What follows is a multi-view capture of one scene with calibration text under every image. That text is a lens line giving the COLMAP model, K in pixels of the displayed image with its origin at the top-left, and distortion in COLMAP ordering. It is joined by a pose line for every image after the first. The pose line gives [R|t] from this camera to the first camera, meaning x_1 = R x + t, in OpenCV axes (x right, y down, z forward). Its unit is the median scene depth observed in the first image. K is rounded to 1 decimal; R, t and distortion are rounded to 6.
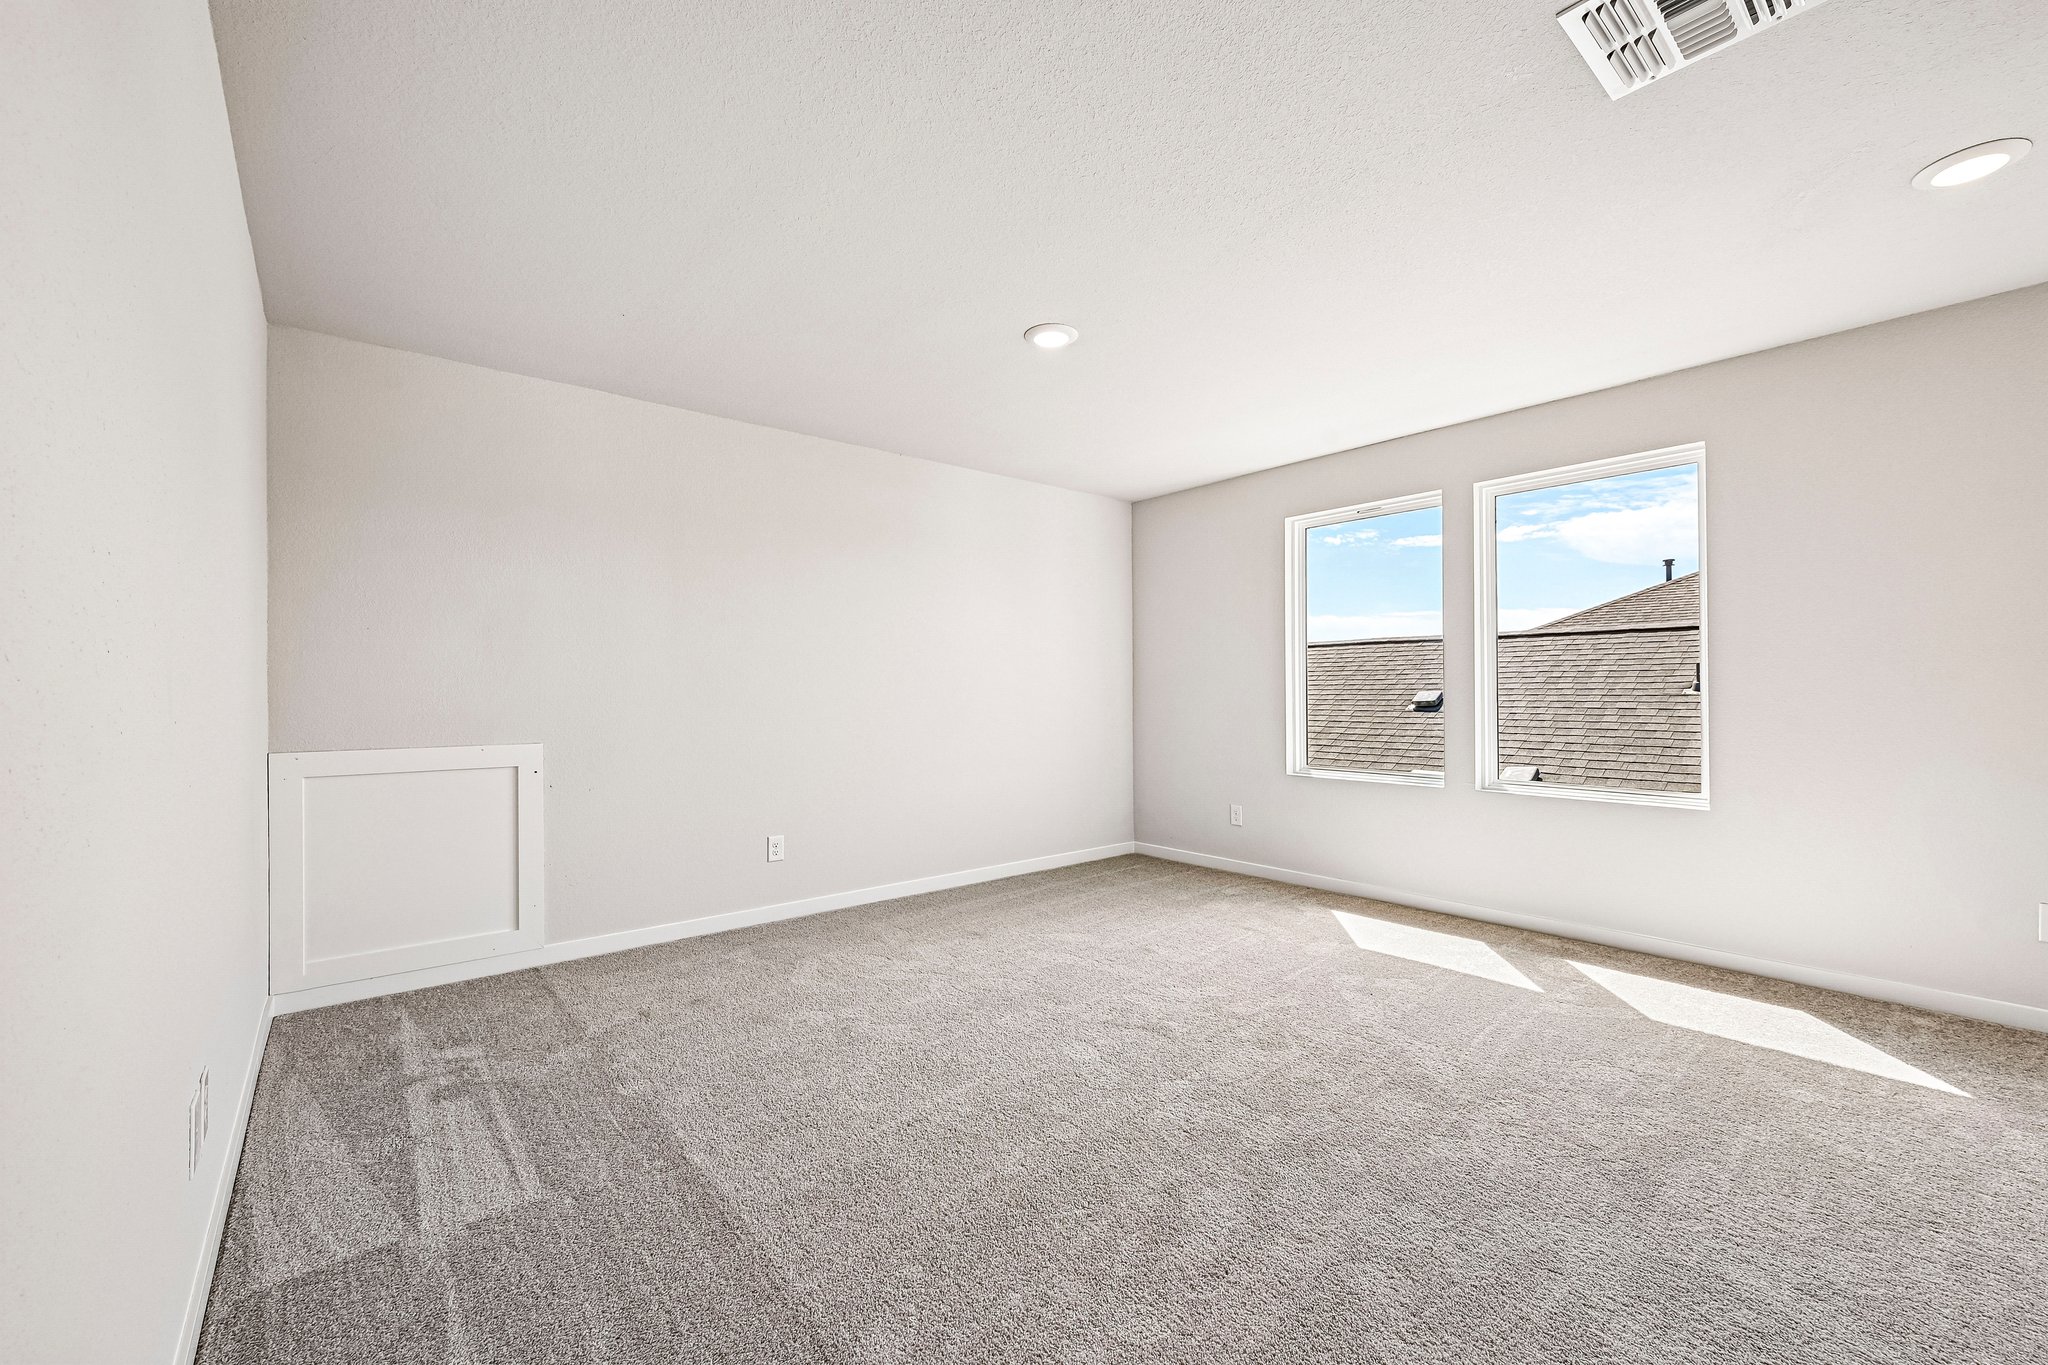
lens RADIAL K [[798.8, 0, 1024.8], [0, 798.8, 678.5], [0, 0, 1]] dist [-0.001552, 0.000561]
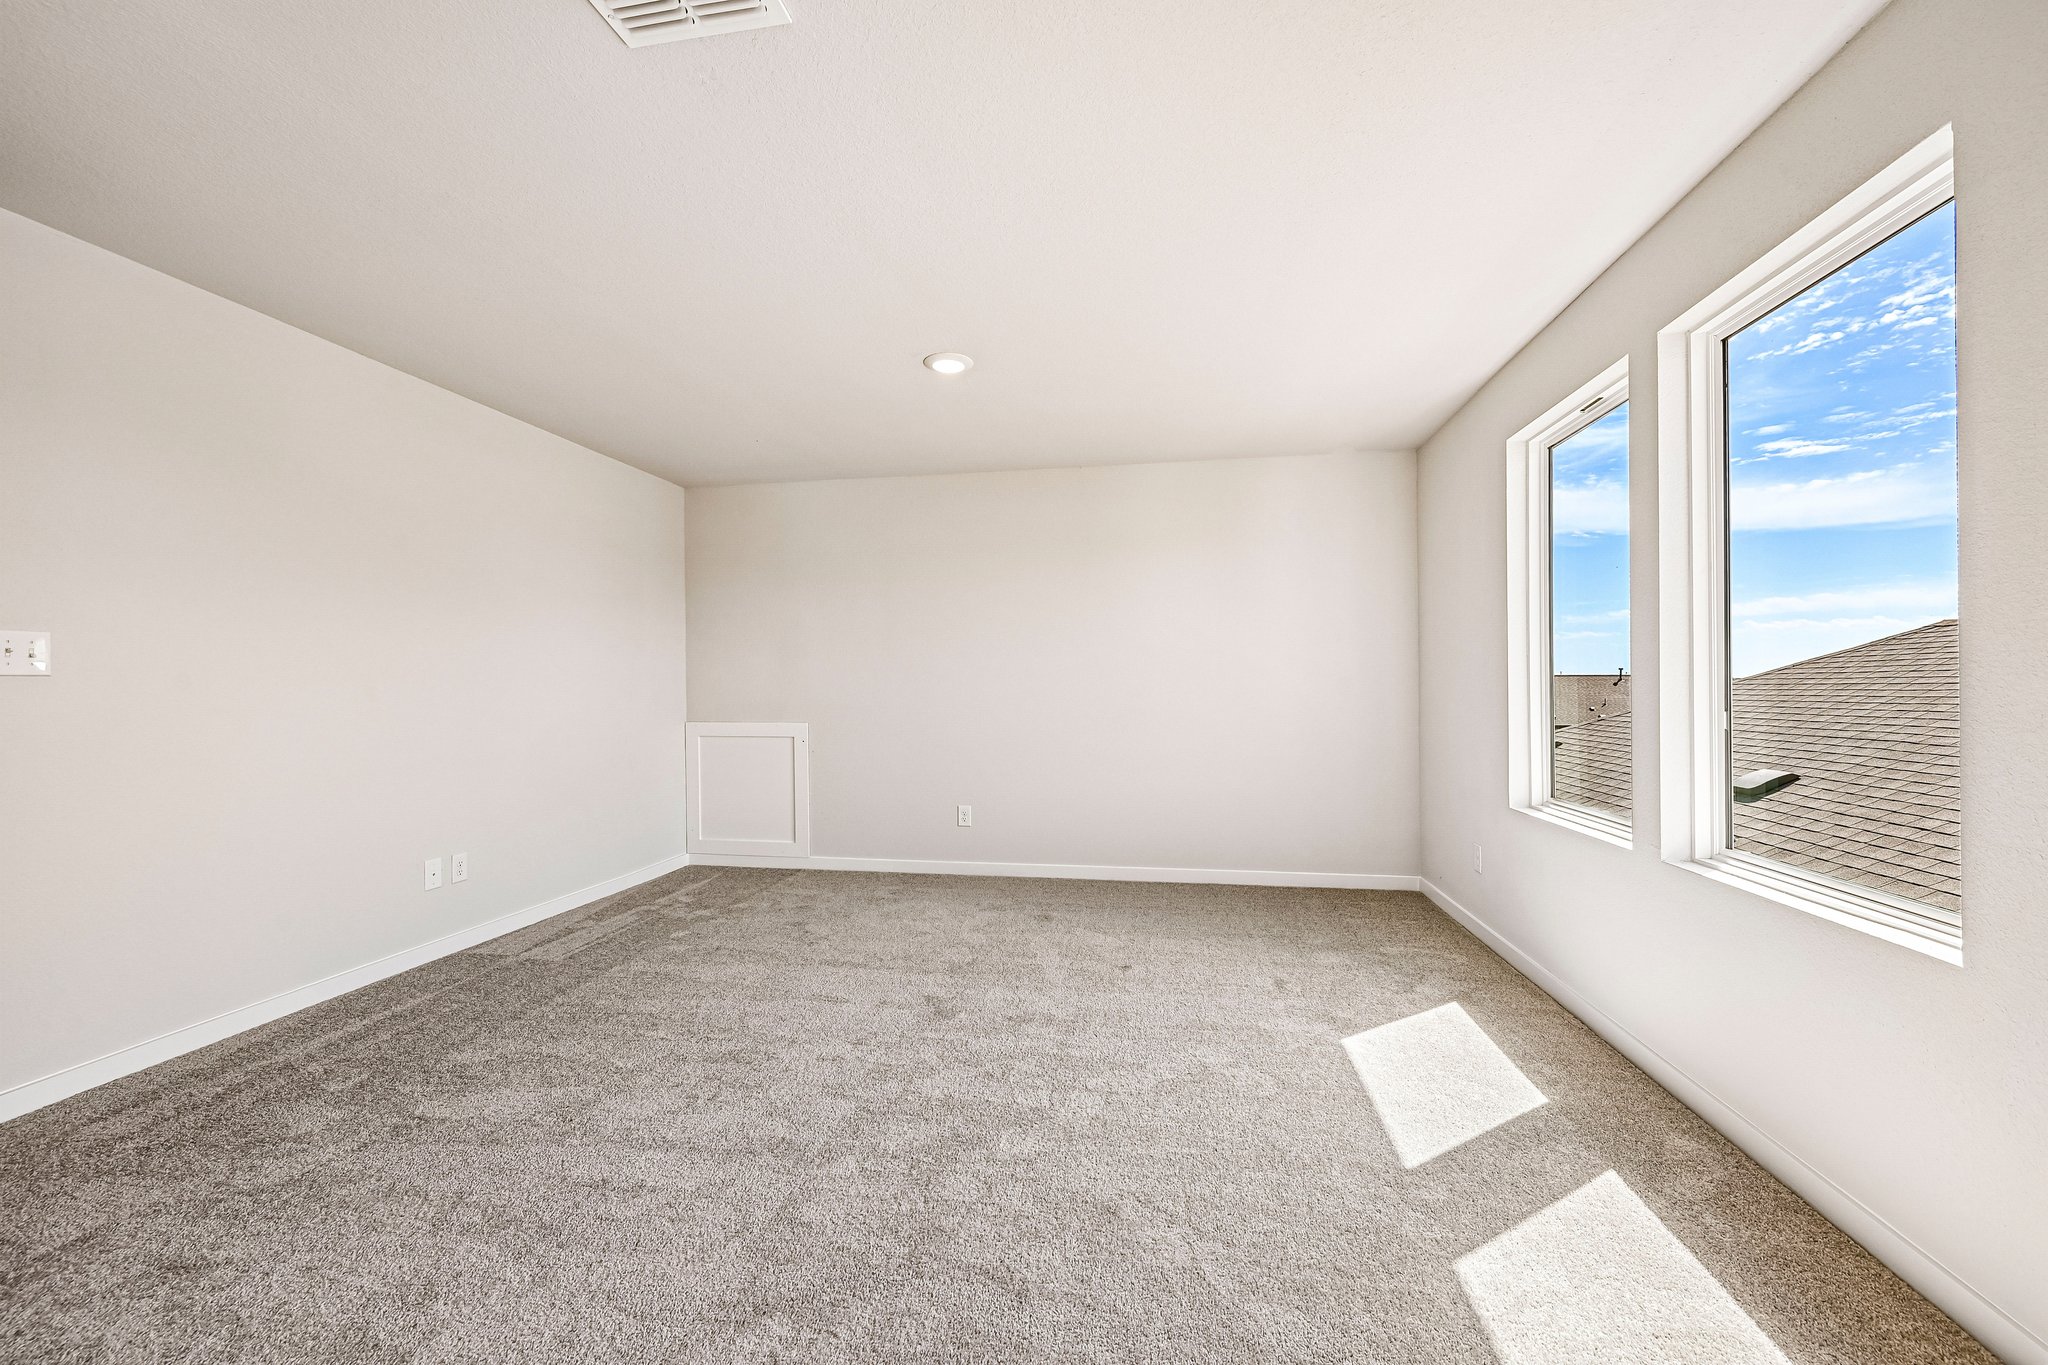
lens RADIAL K [[798.8, 0, 1037.0], [0, 798.8, 690.5], [0, 0, 1]] dist [-0.001552, 0.000561]
pose [[0.664030, 0.003975, -0.747696, 0.817955], [0.010924, 0.999828, 0.015017, 0.002928], [0.747627, -0.018140, 0.663872, 0.328668]]
